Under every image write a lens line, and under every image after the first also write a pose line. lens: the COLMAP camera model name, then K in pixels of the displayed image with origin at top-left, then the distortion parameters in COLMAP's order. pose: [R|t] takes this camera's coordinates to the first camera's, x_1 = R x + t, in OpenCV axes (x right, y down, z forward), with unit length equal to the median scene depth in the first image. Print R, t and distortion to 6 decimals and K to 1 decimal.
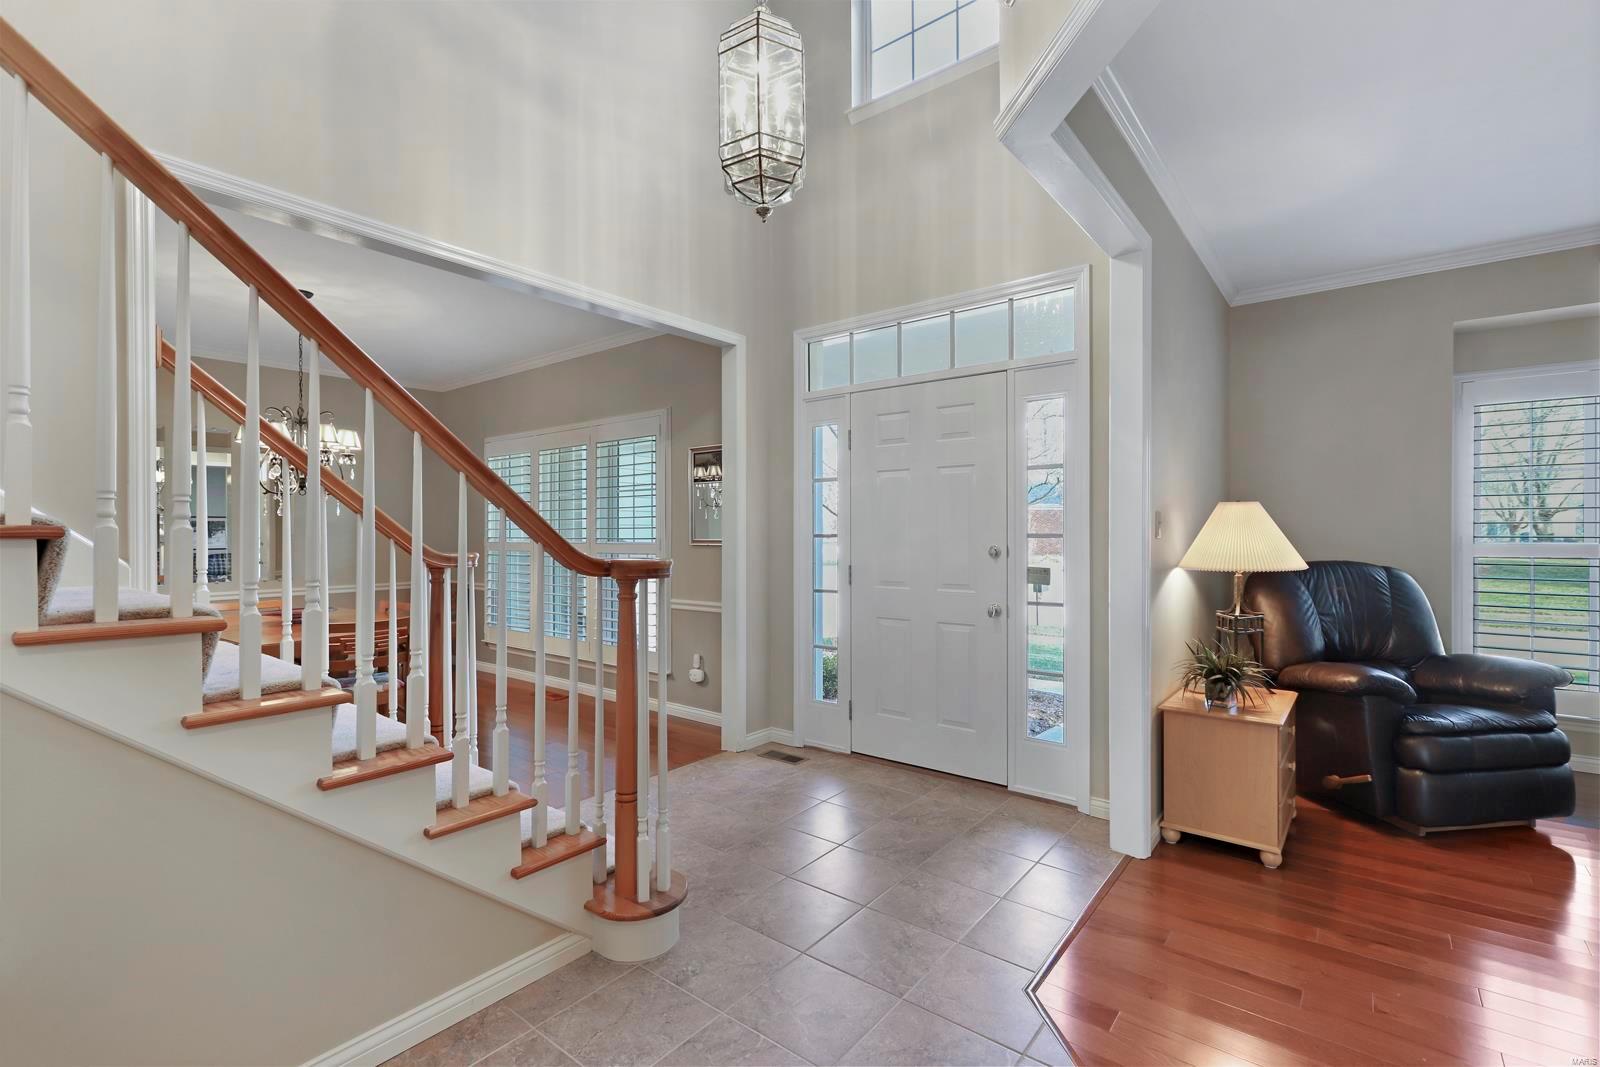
lens RADIAL K [[716.3, 0, 802.0], [0, 716.3, 537.8], [0, 0, 1]] dist [0.002052, -0.000232]
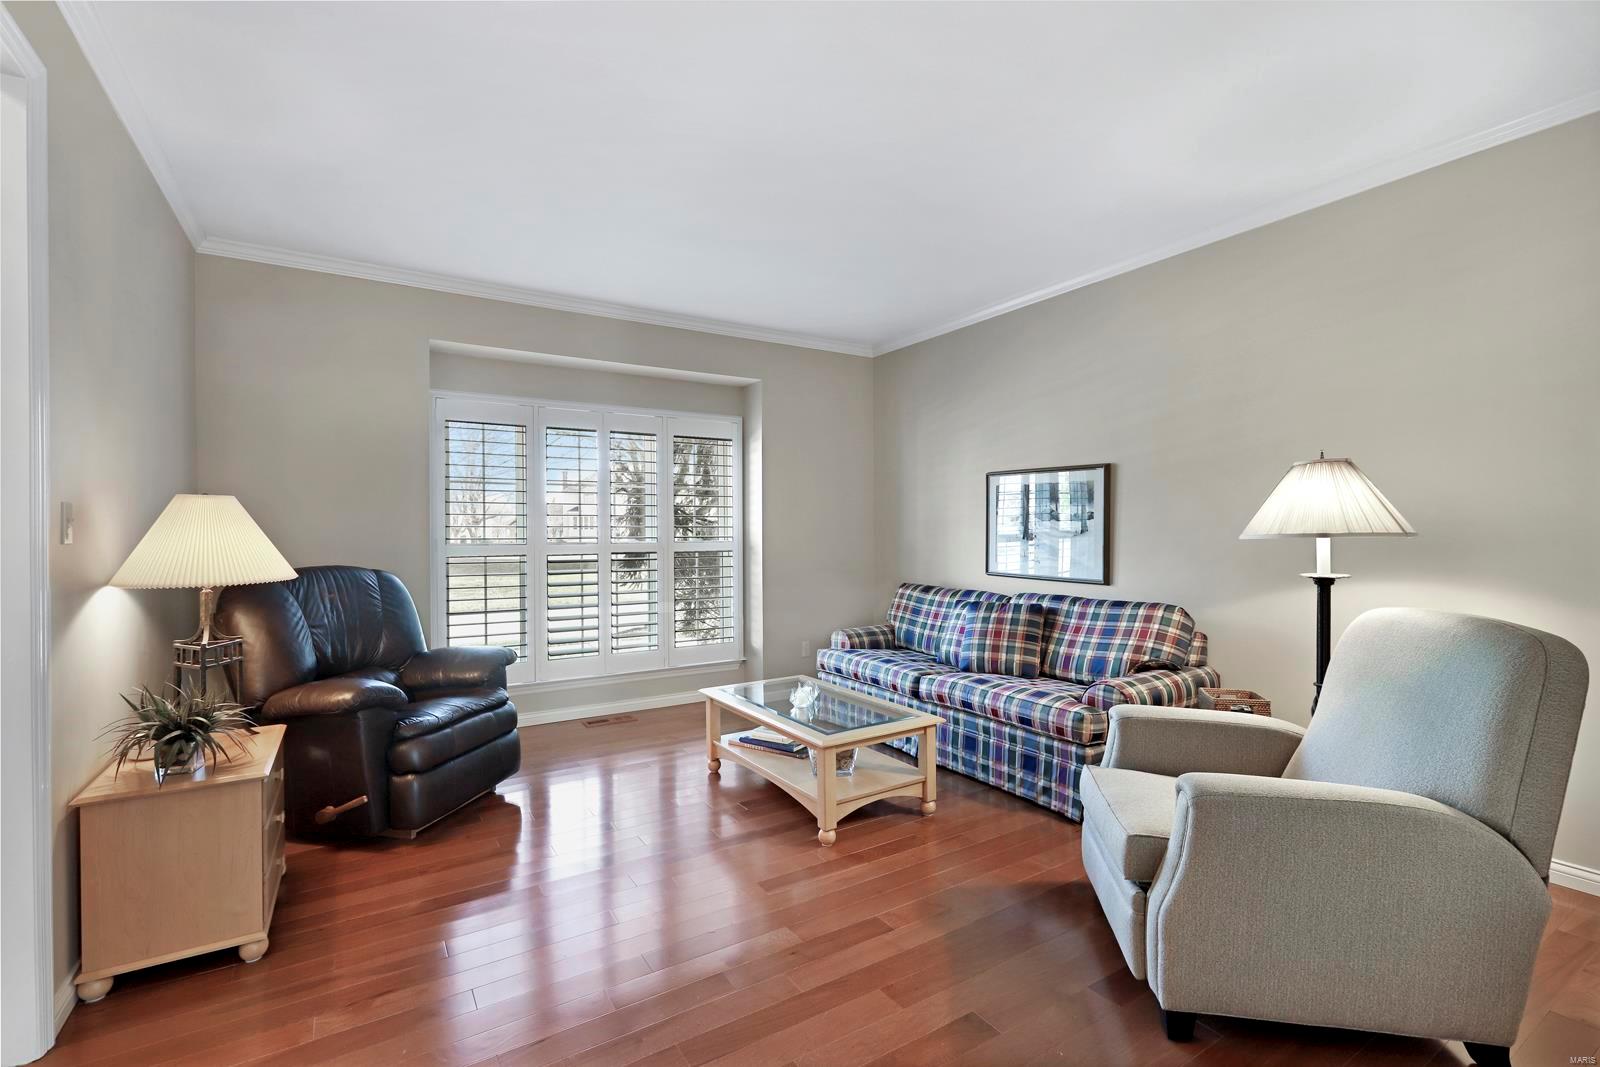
lens RADIAL K [[716.3, 0, 803.3], [0, 716.3, 542.2], [0, 0, 1]] dist [0.002052, -0.000232]
pose [[0.331851, -0.007176, 0.943304, 0.102289], [0.004428, 0.999972, 0.006050, -0.001217], [-0.943321, 0.002169, 0.331874, 0.150892]]
